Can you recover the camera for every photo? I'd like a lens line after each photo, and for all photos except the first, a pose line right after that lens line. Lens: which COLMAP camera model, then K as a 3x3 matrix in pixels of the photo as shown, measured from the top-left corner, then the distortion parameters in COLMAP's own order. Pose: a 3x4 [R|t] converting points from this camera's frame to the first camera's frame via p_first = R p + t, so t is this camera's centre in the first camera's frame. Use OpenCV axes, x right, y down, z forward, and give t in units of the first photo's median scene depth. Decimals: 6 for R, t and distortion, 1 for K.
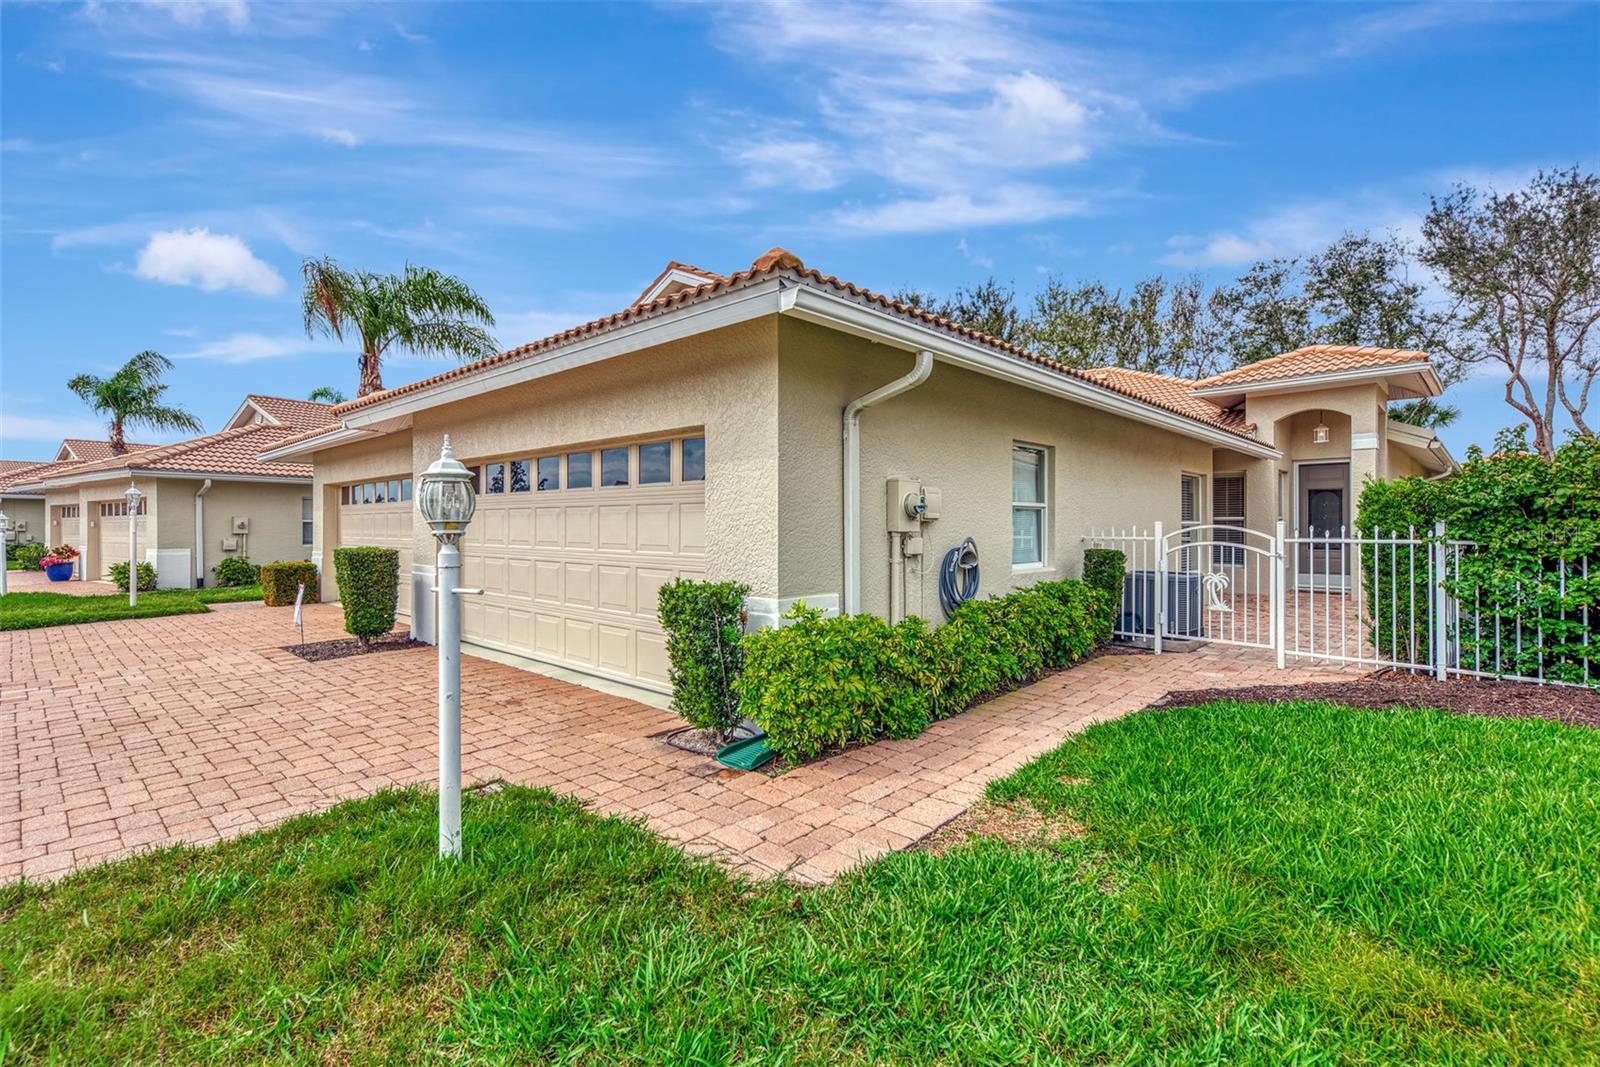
lens RADIAL K [[744.3, 0, 793.6], [0, 744.3, 533.9], [0, 0, 1]] dist [0.017665, -0.000044]
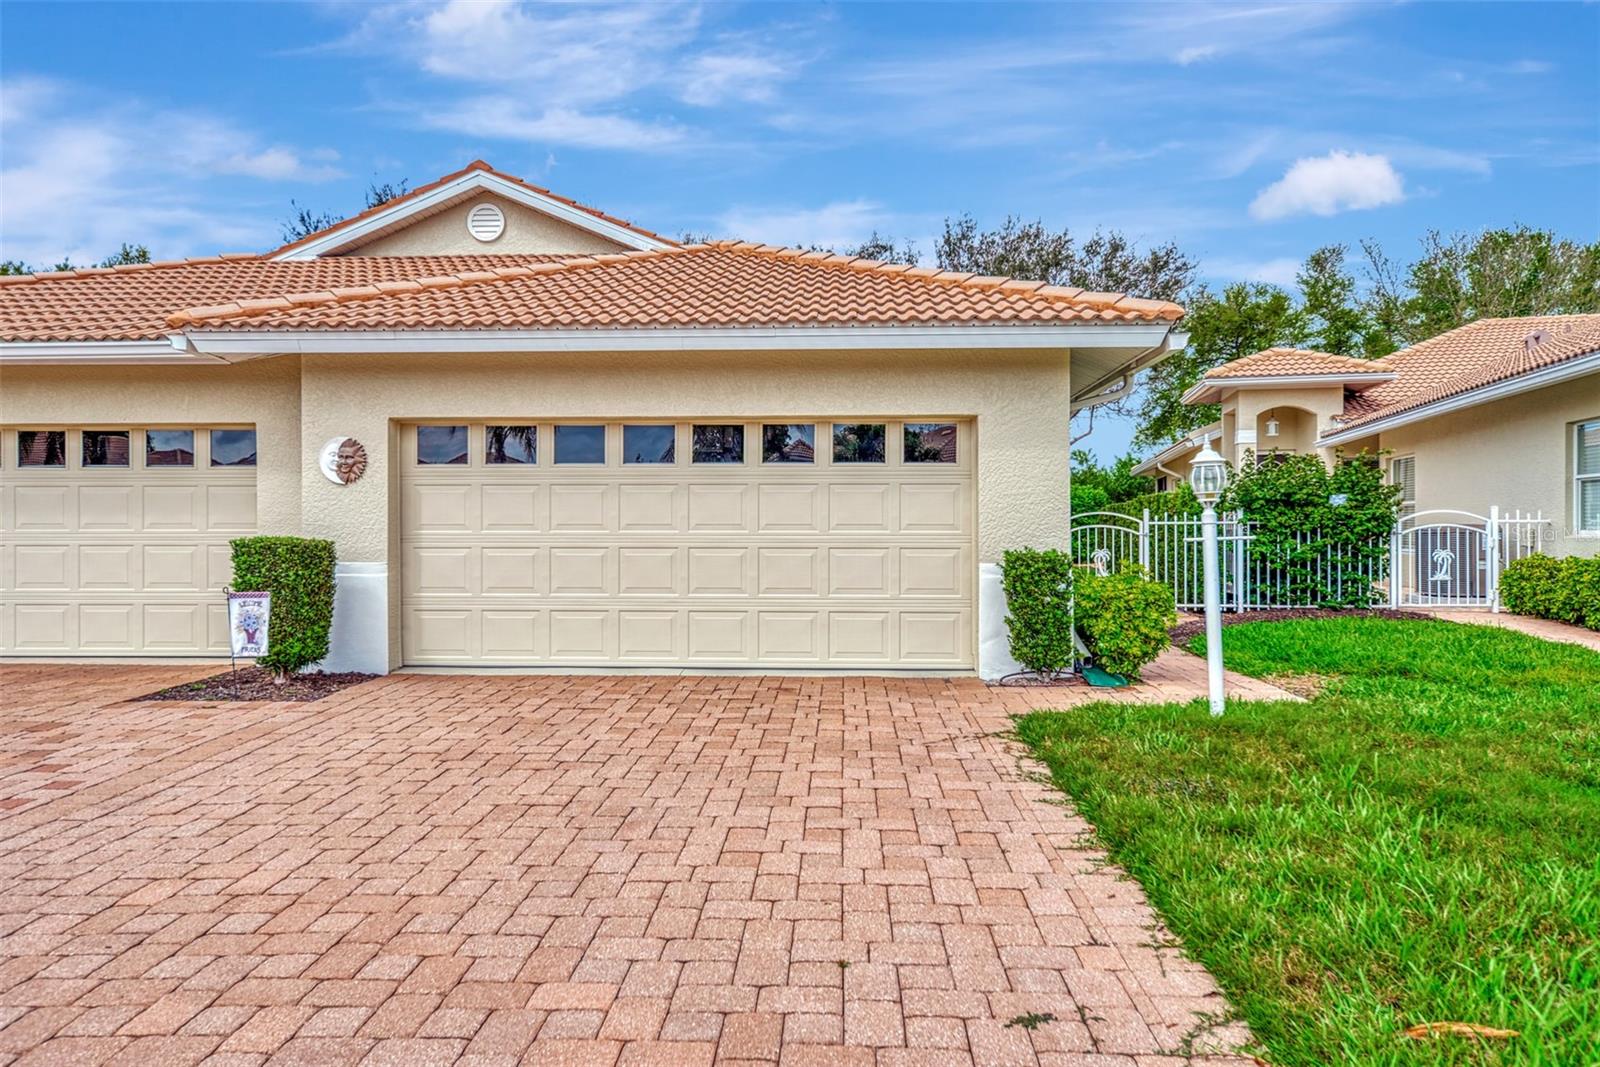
lens RADIAL K [[1057.6, 0, 804.3], [0, 1057.6, 528.5], [0, 0, 1]] dist [0.025535, 0.000295]
pose [[0.758101, -0.004643, 0.652121, -1.029232], [0.010069, 0.999939, -0.004586, 0.023164], [-0.652060, 0.010043, 0.758101, -0.034266]]
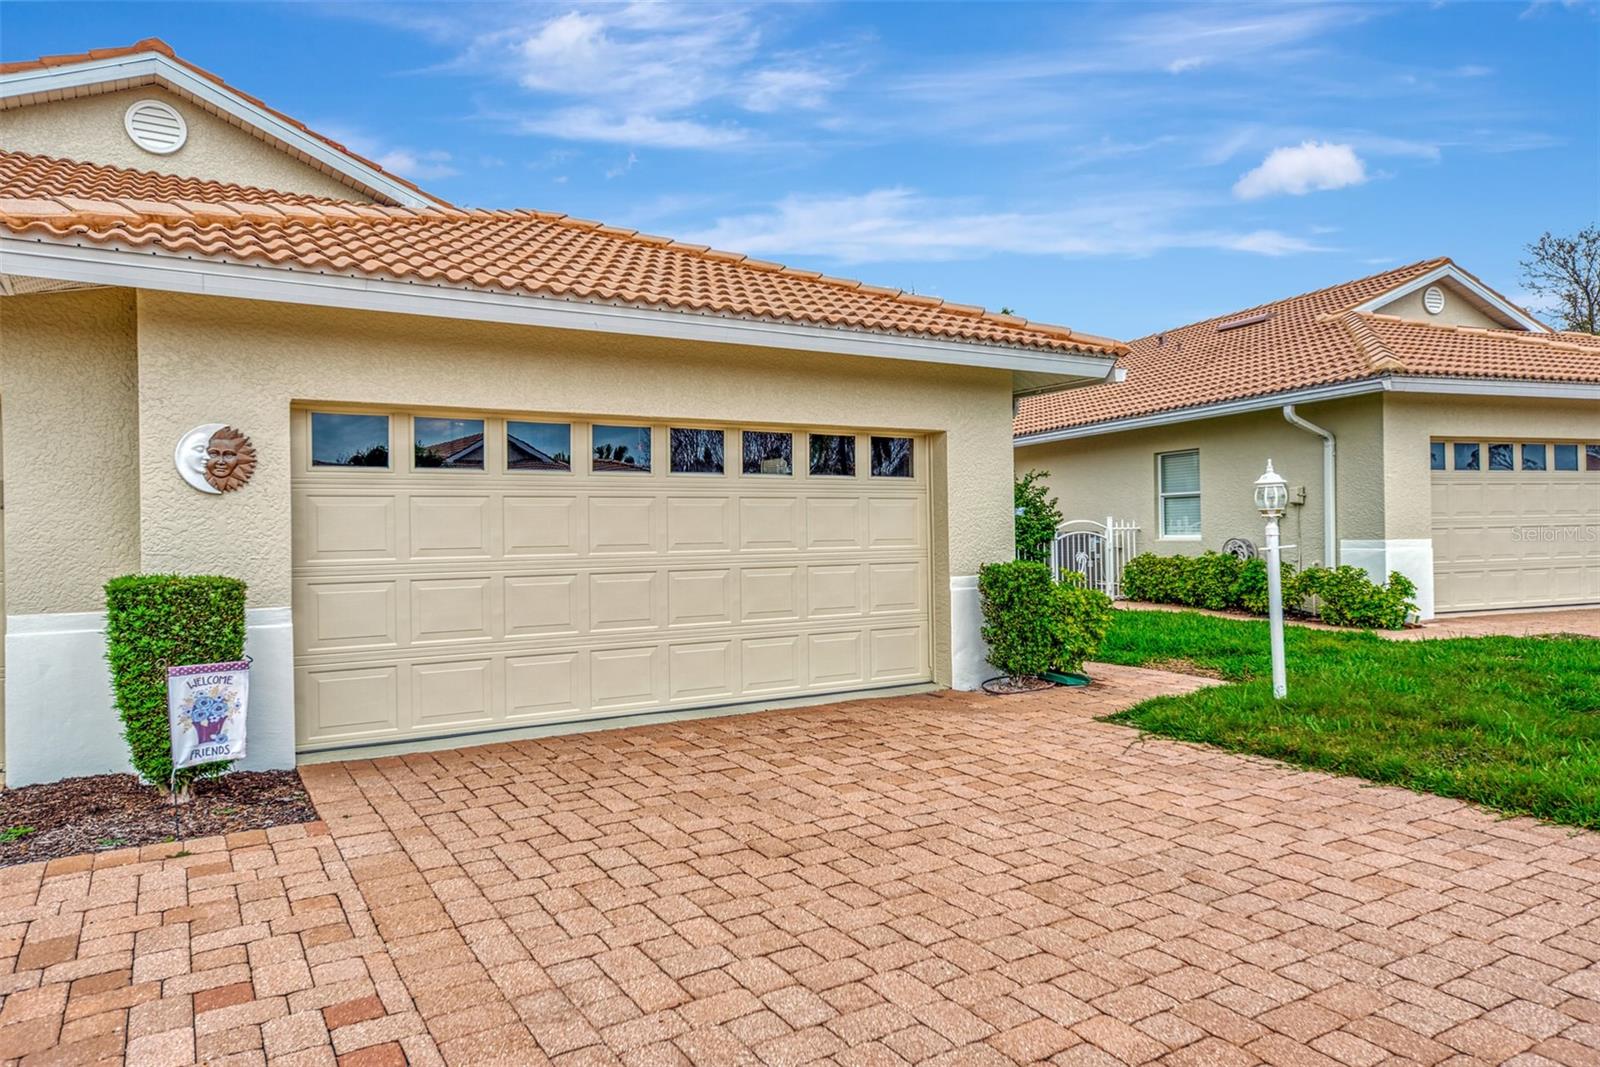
lens RADIAL K [[1057.6, 0, 804.3], [0, 1057.6, 528.5], [0, 0, 1]] dist [0.025535, 0.000295]
pose [[0.254138, -0.005023, 0.967155, -1.326322], [0.027142, 0.999630, -0.001940, 0.001252], [-0.966787, 0.026743, 0.254180, 0.609386]]
